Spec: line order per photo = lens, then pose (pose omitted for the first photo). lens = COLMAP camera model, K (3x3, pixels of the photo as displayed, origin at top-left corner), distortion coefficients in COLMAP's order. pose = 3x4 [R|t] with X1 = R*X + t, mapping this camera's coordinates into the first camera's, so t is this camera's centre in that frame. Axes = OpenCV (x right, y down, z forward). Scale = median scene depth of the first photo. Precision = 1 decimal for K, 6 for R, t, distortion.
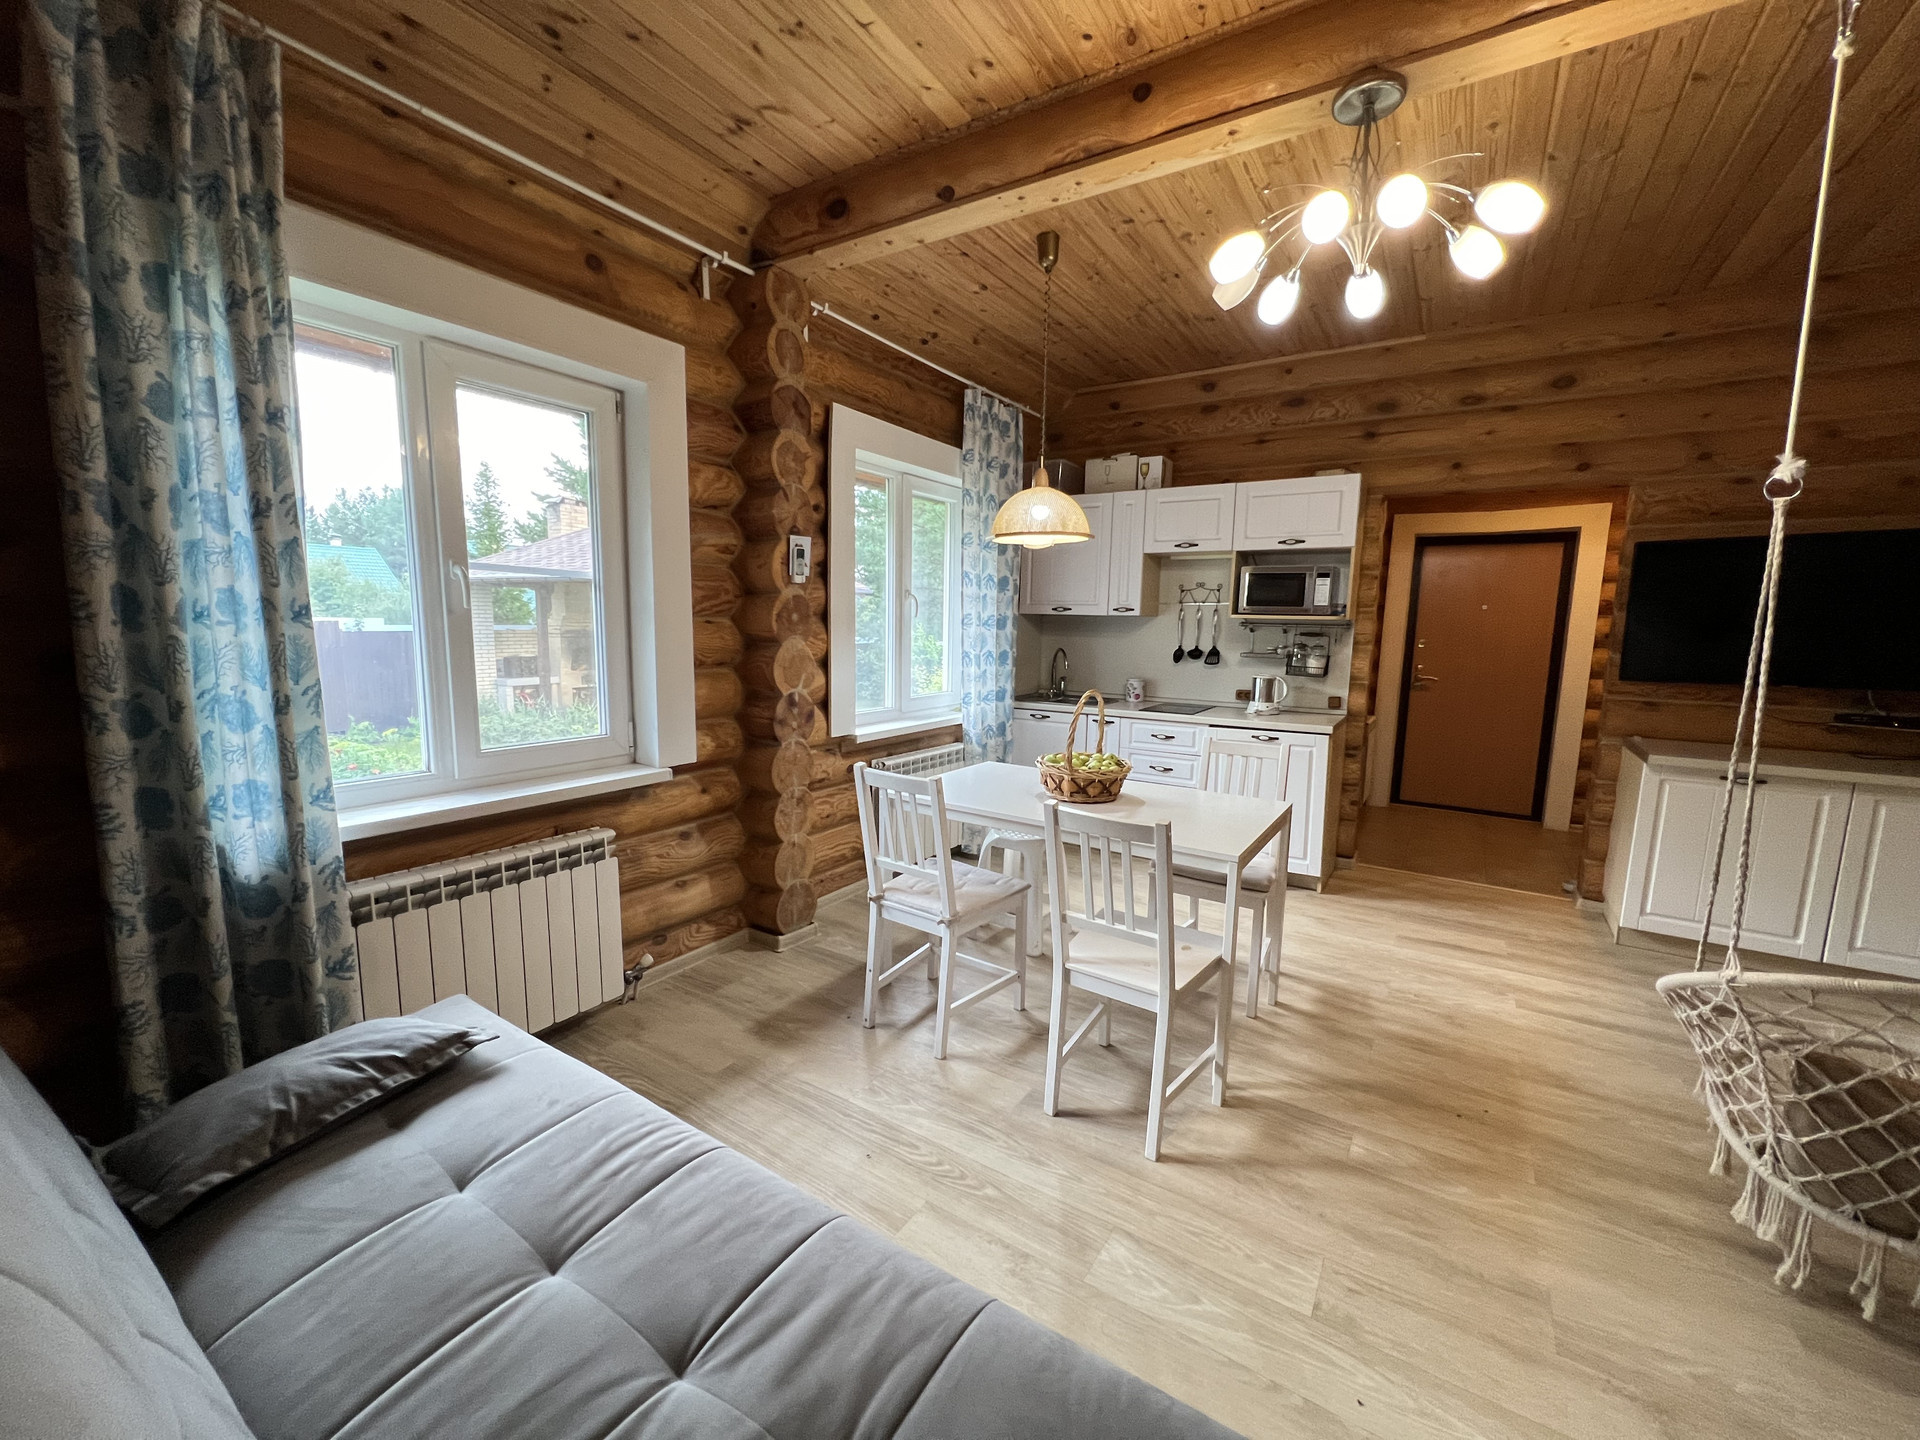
lens RADIAL K [[766.1, 0, 962.1], [0, 766.1, 723.4], [0, 0, 1]] dist [-0.001233, 0.000164]
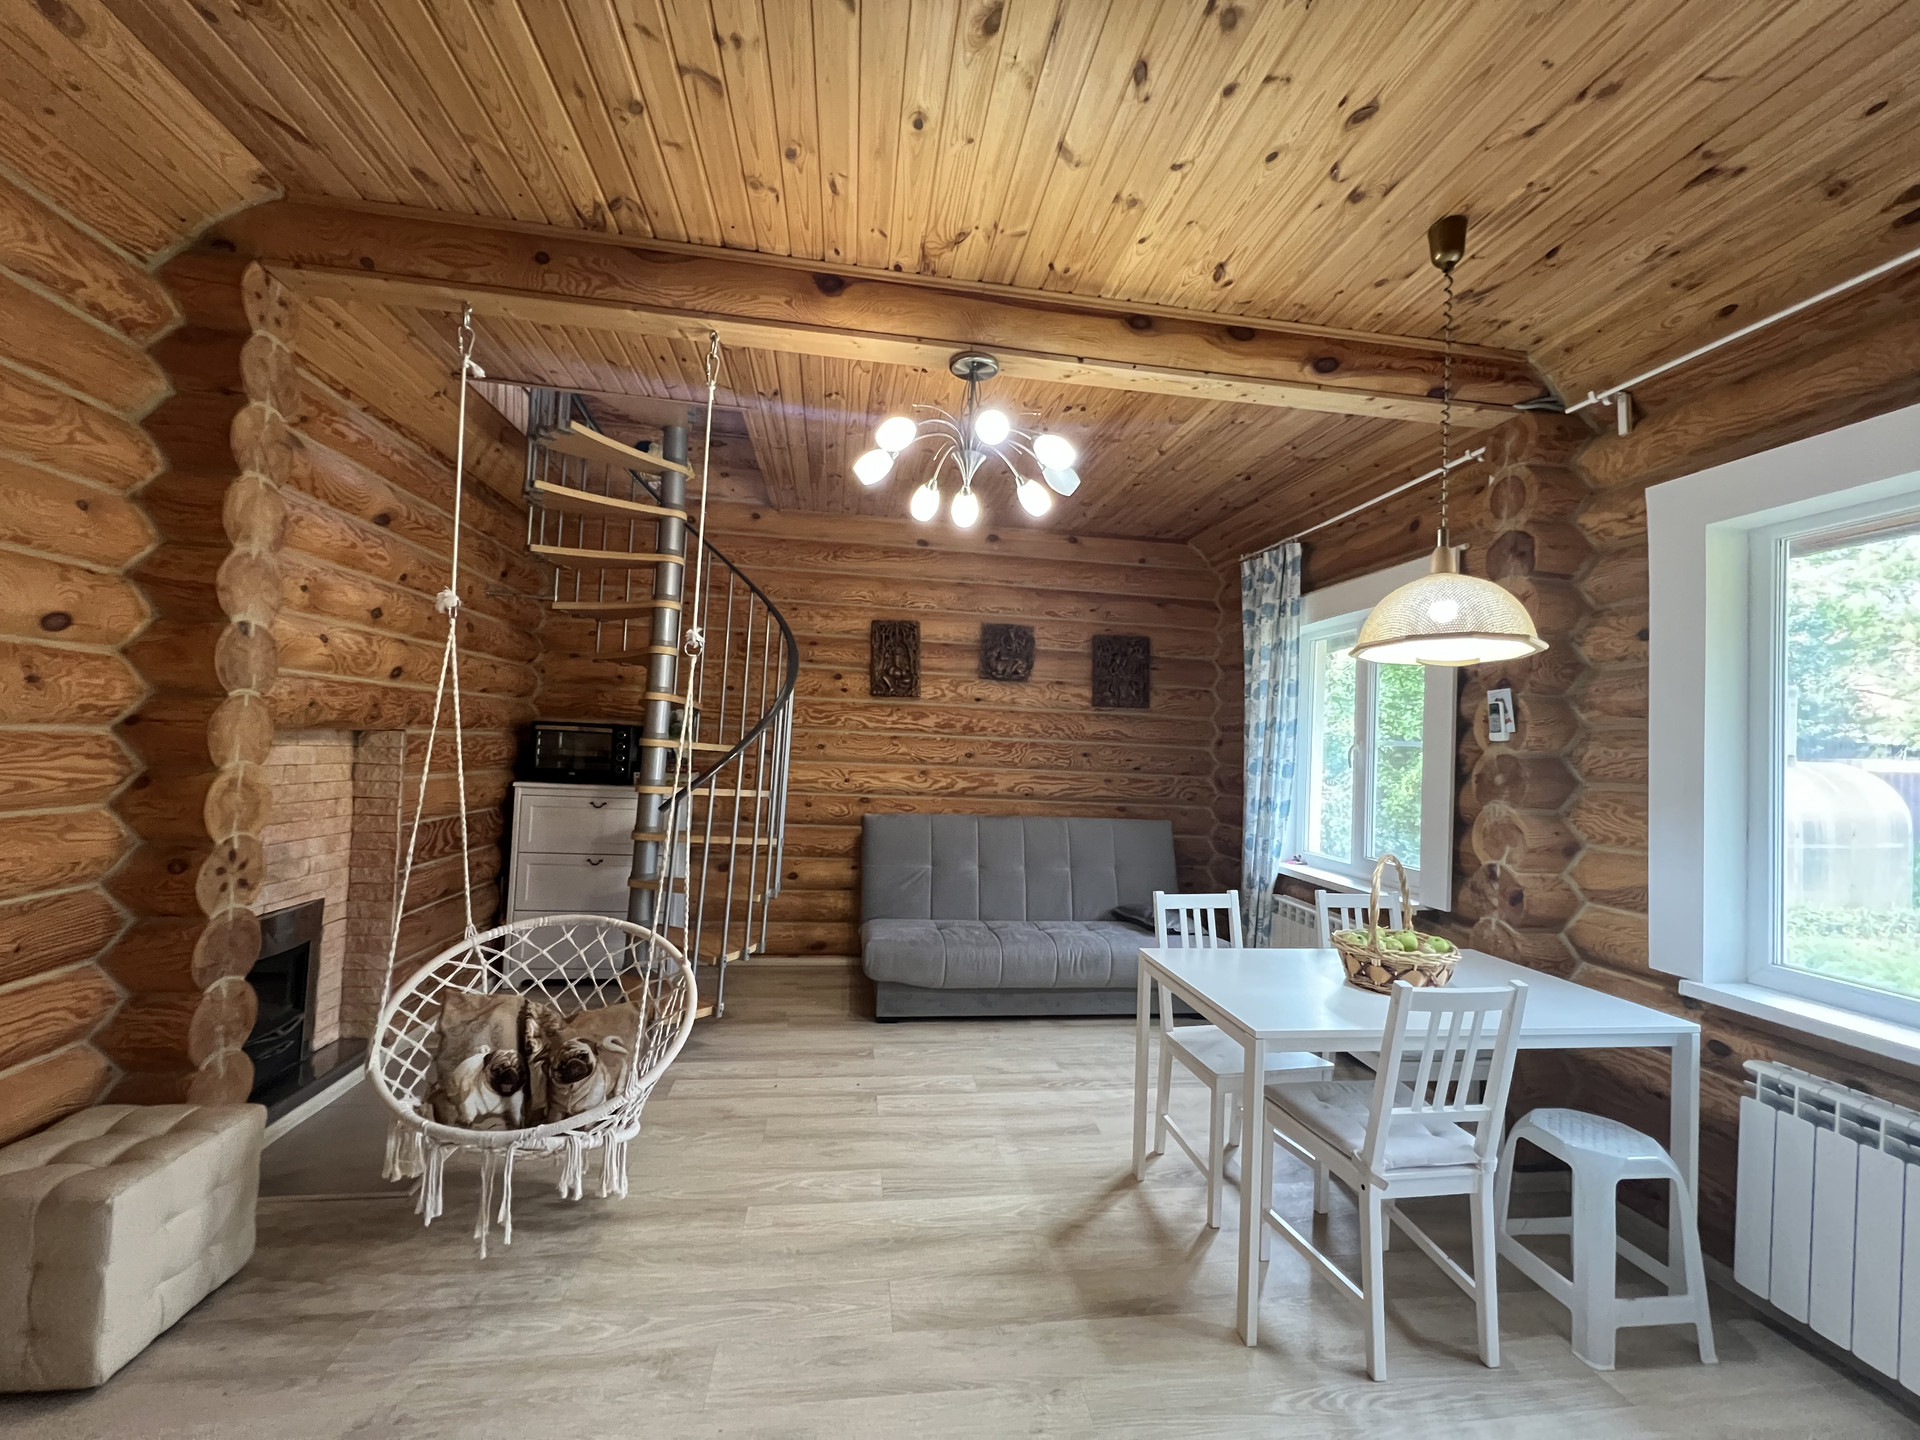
lens RADIAL K [[767.8, 0, 958.9], [0, 767.8, 721.6], [0, 0, 1]] dist [-0.002096, 0.000158]
pose [[-0.753063, -0.071345, -0.654069, 0.852314], [-0.143514, 0.987978, 0.057468, -0.168910], [0.642106, 0.137145, -0.754249, 1.281304]]
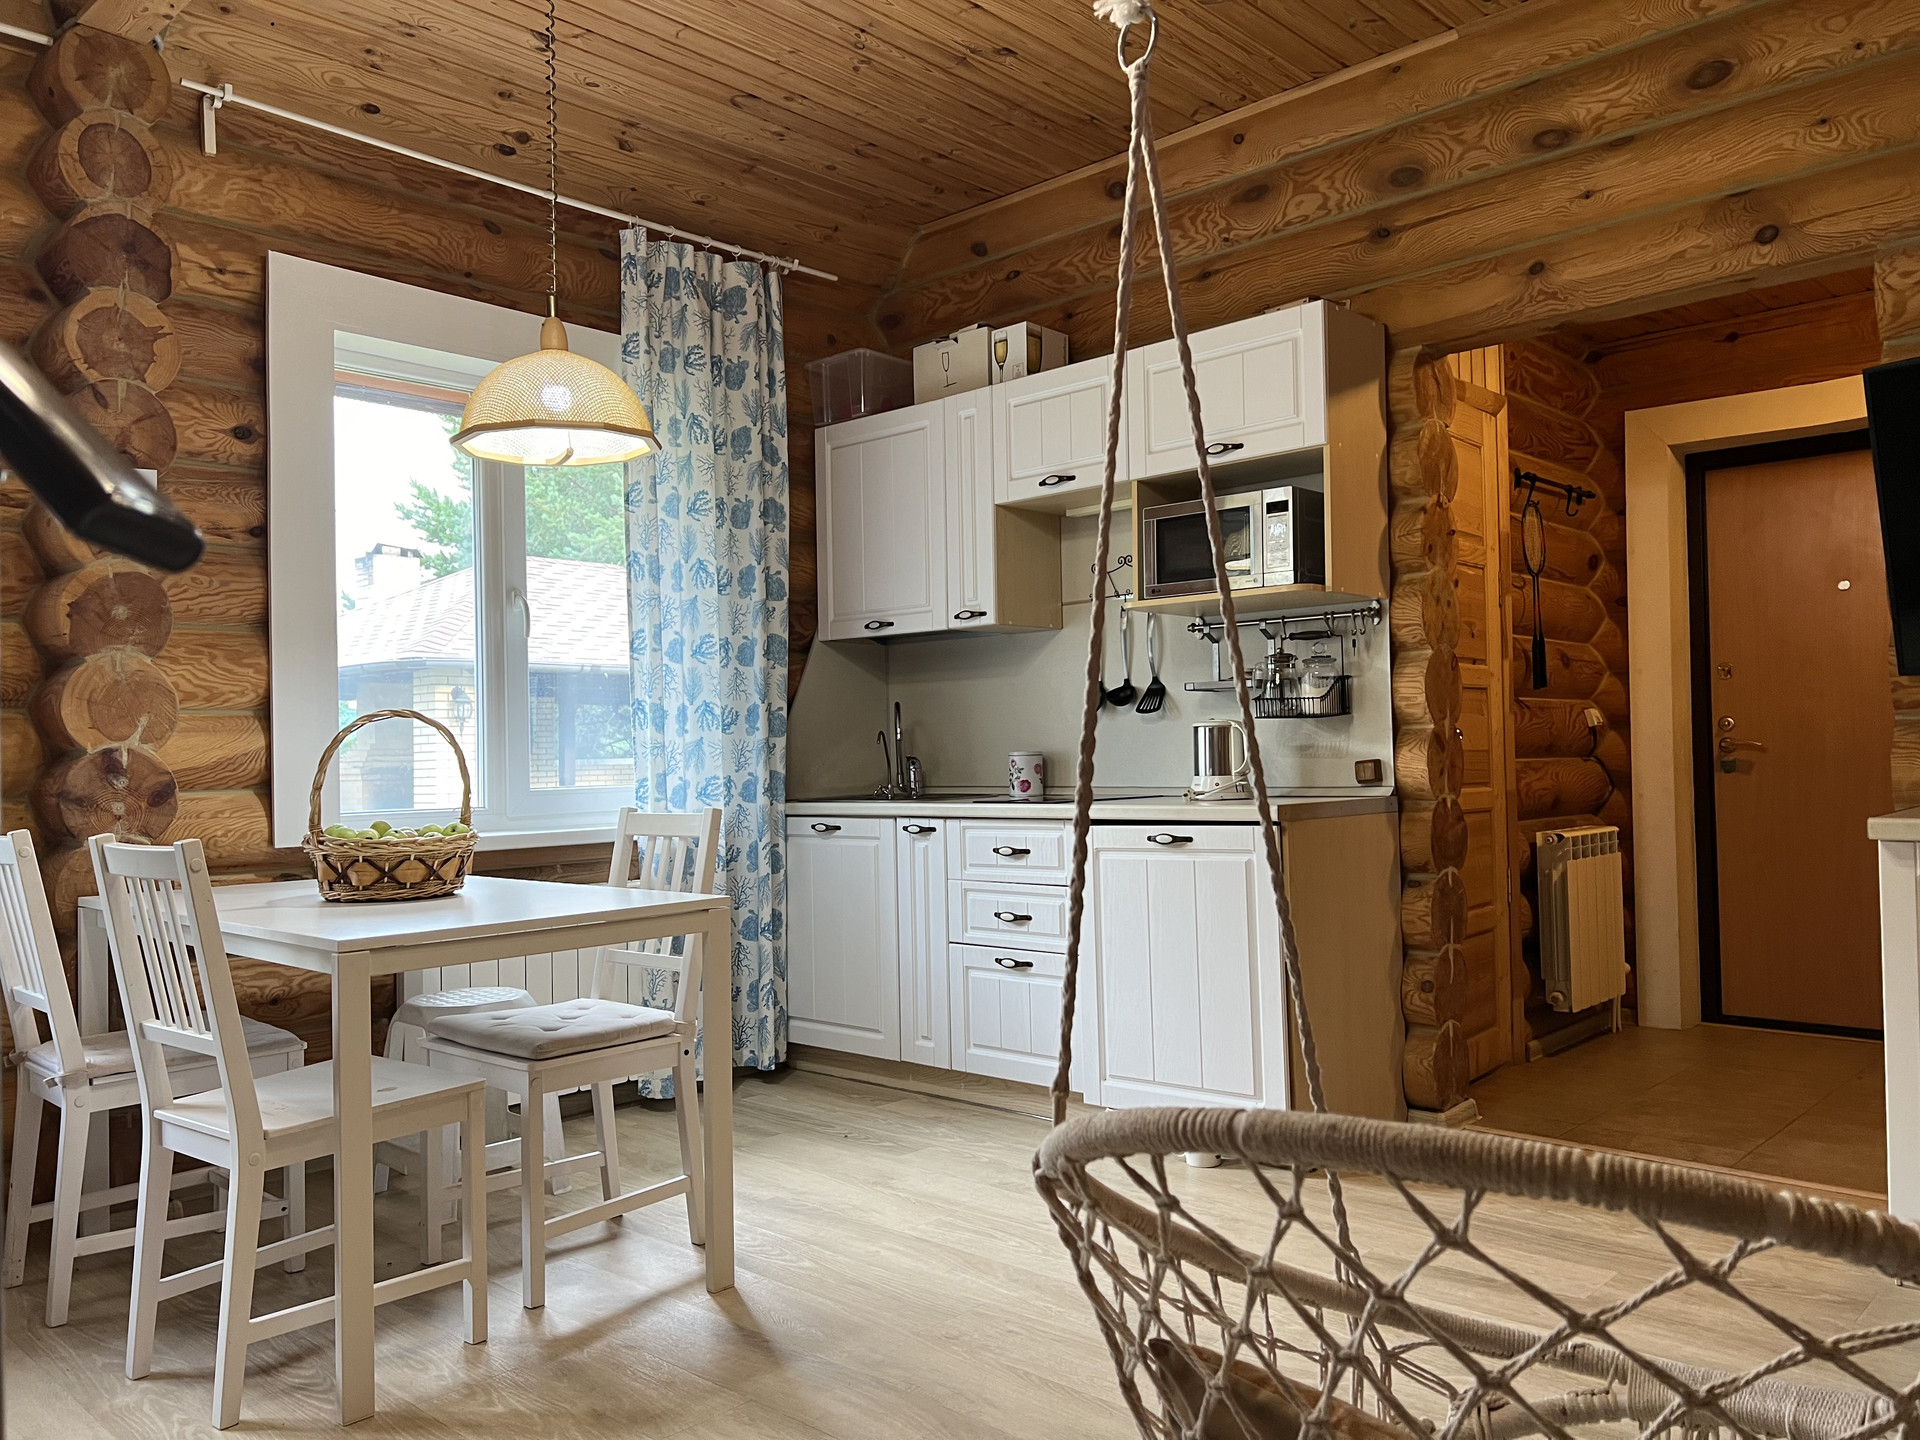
lens RADIAL K [[1440.5, 0, 961.5], [0, 1440.5, 724.9], [0, 0, 1]] dist [0.044957, -0.050490]
pose [[0.983564, -0.041499, -0.175729, 0.568461], [0.013804, 0.987664, -0.155980, 0.115767], [0.180034, 0.150990, 0.972003, 0.104847]]
